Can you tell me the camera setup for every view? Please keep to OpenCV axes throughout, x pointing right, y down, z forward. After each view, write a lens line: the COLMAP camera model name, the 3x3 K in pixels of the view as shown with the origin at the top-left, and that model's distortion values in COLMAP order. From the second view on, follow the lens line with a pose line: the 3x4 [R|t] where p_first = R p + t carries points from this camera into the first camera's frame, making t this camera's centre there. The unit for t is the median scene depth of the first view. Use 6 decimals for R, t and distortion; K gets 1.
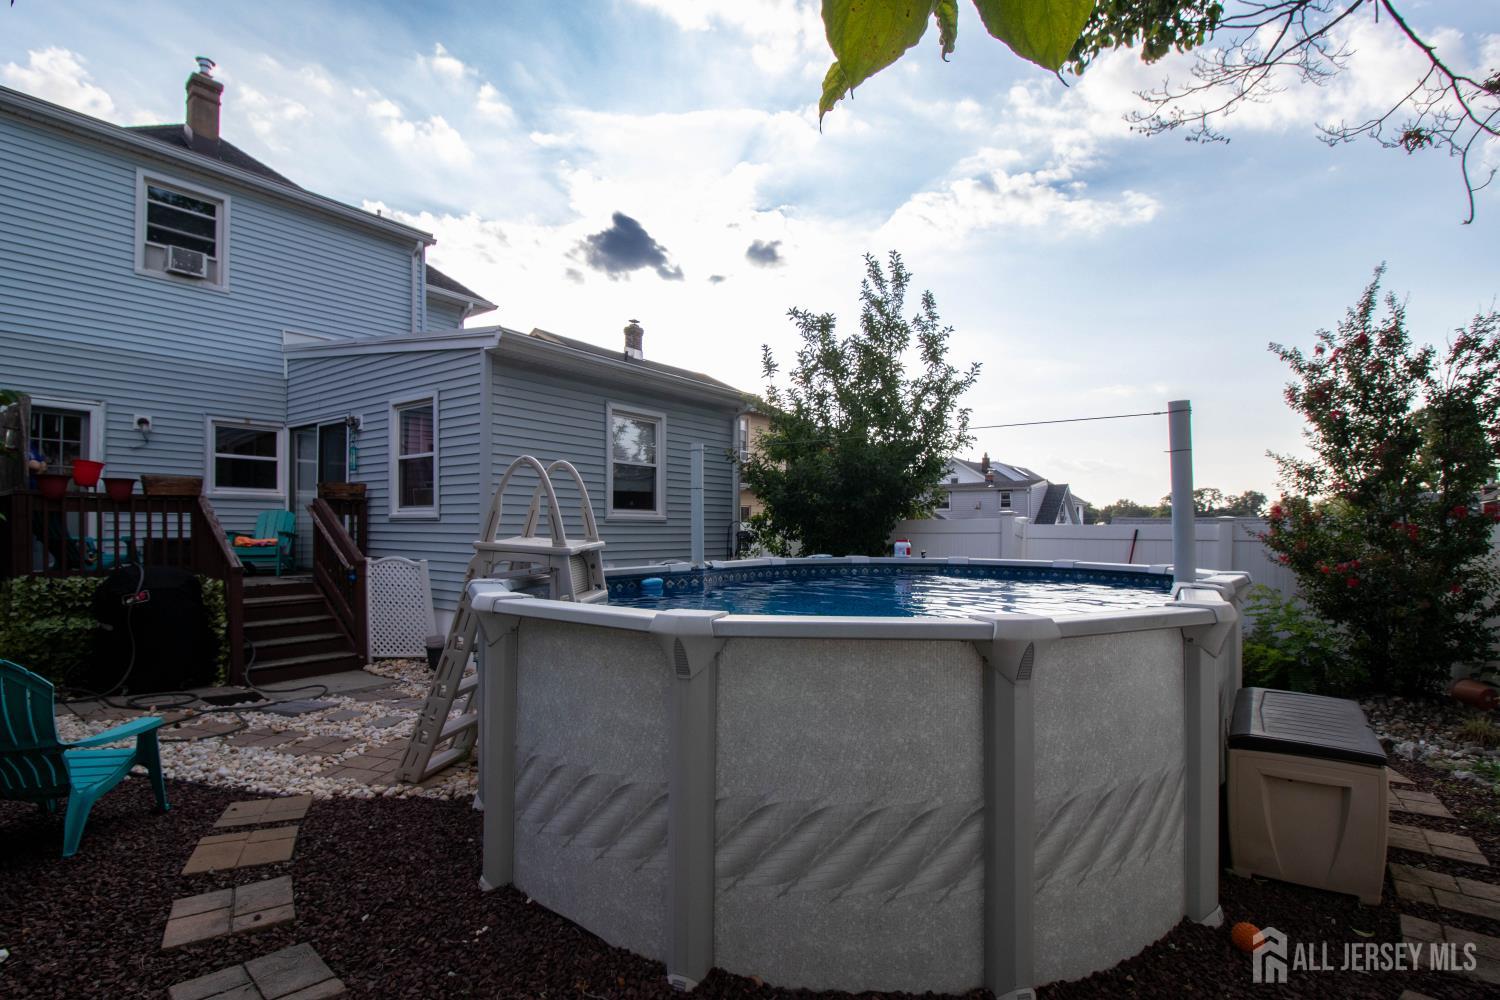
lens RADIAL K [[704.3, 0, 714.2], [0, 704.3, 497.4], [0, 0, 1]] dist [0.001726, -0.014593]
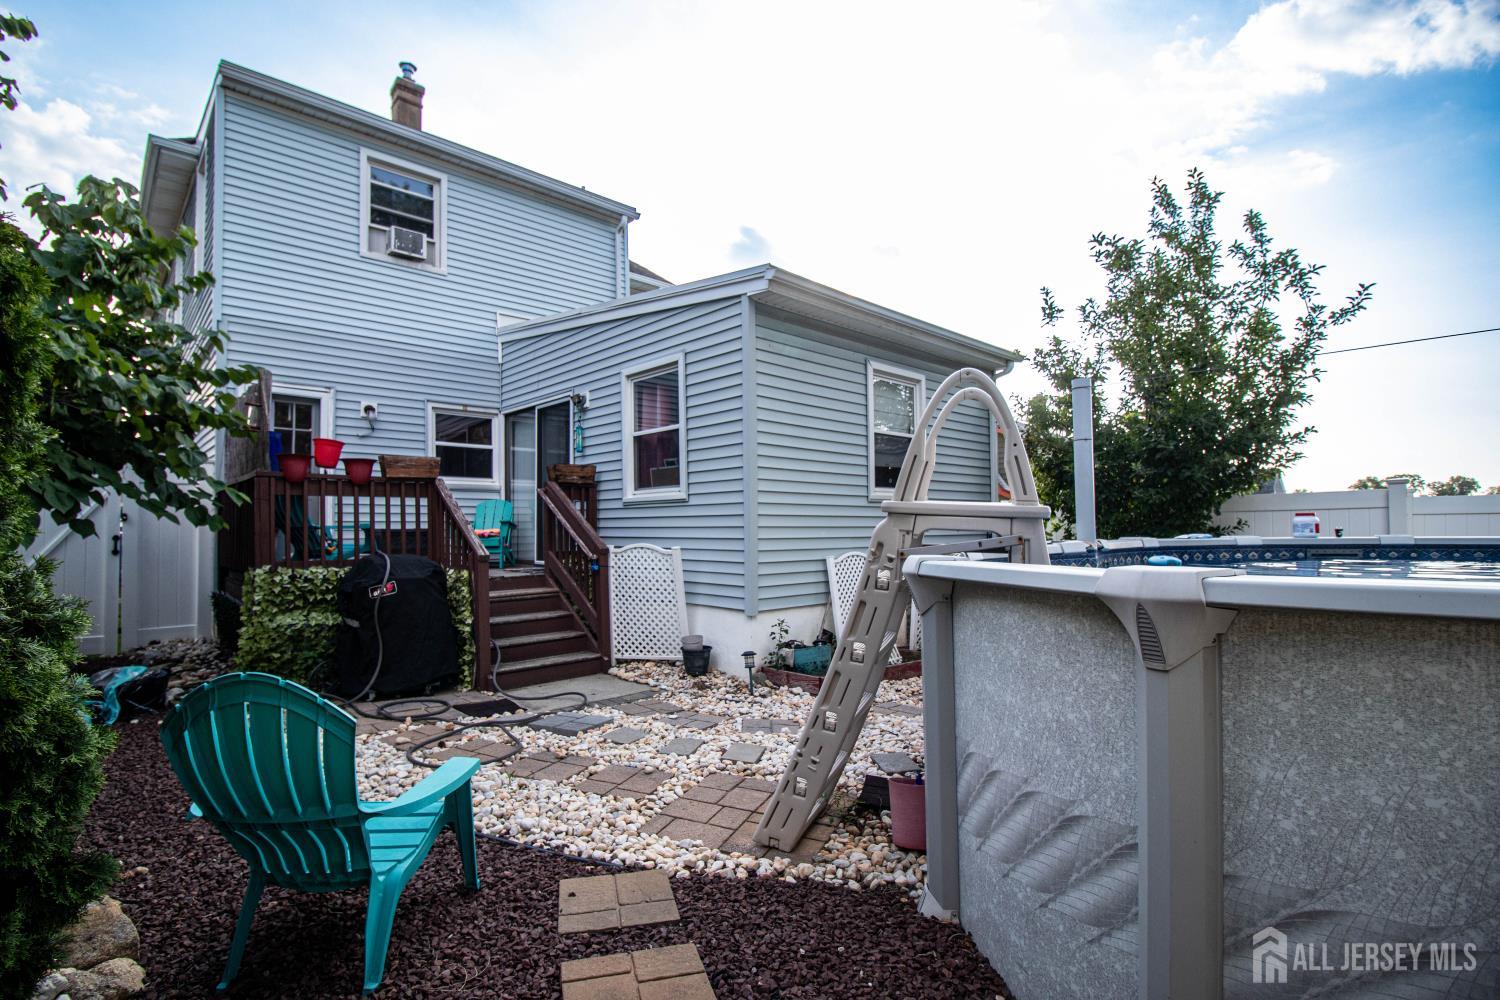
lens RADIAL K [[709.4, 0, 749.7], [0, 709.4, 478.3], [0, 0, 1]] dist [0.000931, -0.012825]
pose [[0.986577, -0.023588, -0.161586, -0.179760], [0.019945, 0.999510, -0.024133, 0.027444], [0.162076, 0.020587, 0.986563, 0.154973]]
